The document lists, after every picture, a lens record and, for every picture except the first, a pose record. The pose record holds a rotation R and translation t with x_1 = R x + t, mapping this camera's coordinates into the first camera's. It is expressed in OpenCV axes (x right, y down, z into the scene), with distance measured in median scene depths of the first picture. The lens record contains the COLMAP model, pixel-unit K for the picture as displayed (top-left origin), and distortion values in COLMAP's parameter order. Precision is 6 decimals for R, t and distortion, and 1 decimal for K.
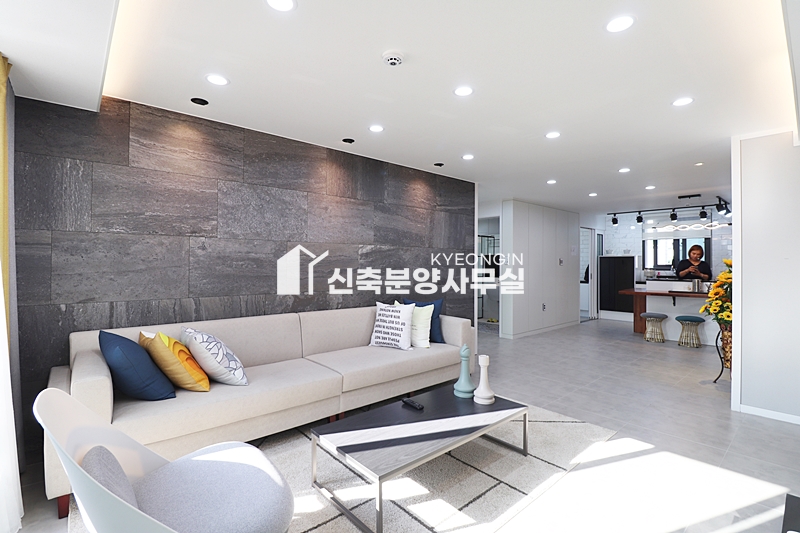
lens RADIAL K [[374.4, 0, 397.8], [0, 374.4, 262.6], [0, 0, 1]] dist [-0.008793, -0.003493]
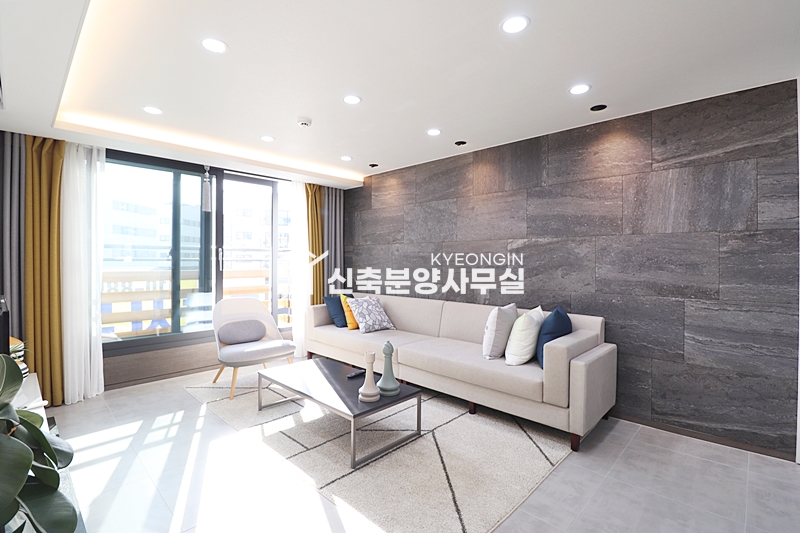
lens RADIAL K [[374.4, 0, 402.9], [0, 374.4, 263.7], [0, 0, 1]] dist [-0.008793, -0.003493]
pose [[0.092197, -0.001422, -0.995740, 0.826330], [-0.005146, 0.999985, -0.001905, 0.015549], [0.995728, 0.005299, 0.092188, 0.680165]]
